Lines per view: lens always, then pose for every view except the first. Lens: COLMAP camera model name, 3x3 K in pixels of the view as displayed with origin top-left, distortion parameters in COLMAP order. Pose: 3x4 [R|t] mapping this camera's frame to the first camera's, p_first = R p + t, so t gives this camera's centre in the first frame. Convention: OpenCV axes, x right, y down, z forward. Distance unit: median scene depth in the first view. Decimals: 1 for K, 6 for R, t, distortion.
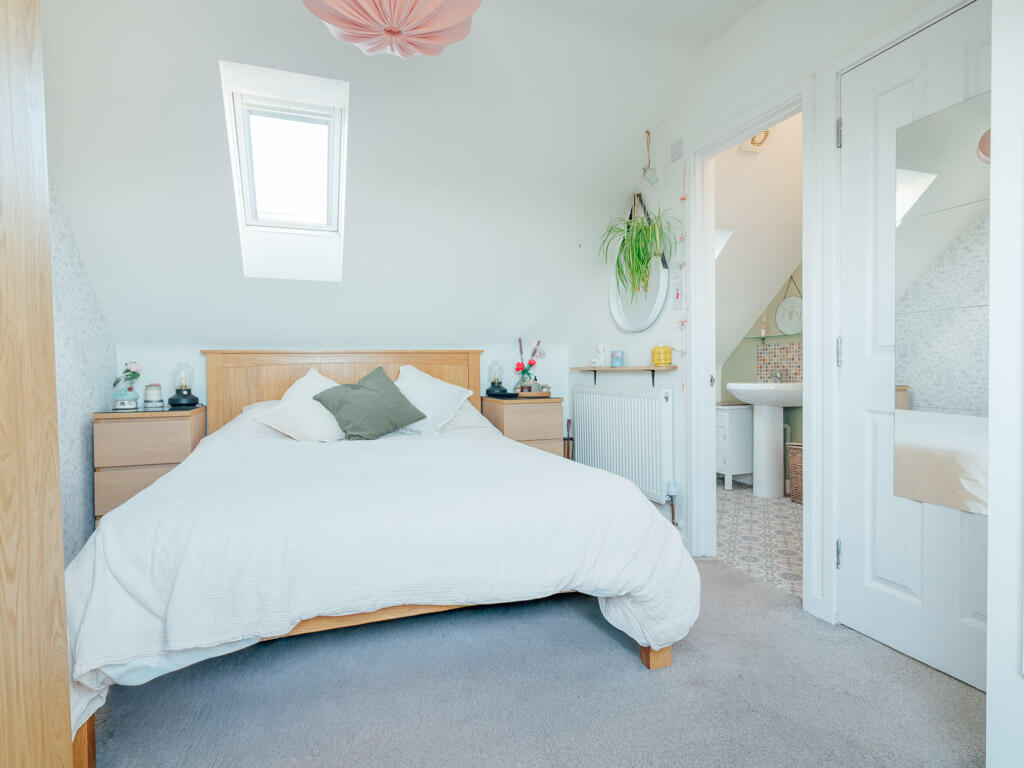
lens RADIAL K [[533.2, 0, 512.0], [0, 533.2, 384.0], [0, 0, 1]] dist [-0.032013, -0.000055]
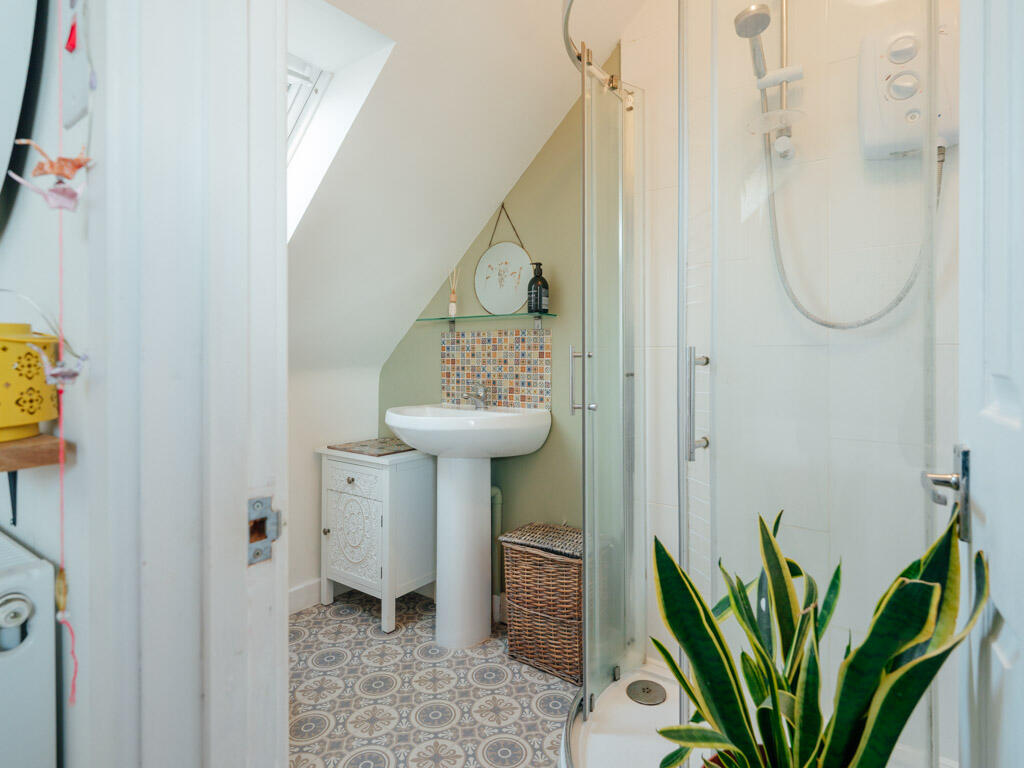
lens RADIAL K [[548.9, 0, 514.8], [0, 548.9, 377.9], [0, 0, 1]] dist [0.000420, -0.000122]
pose [[0.846129, 0.006457, 0.532939, 0.242707], [0.005145, 0.999781, -0.020282, -0.018880], [-0.532953, 0.019903, 0.845911, 0.519550]]
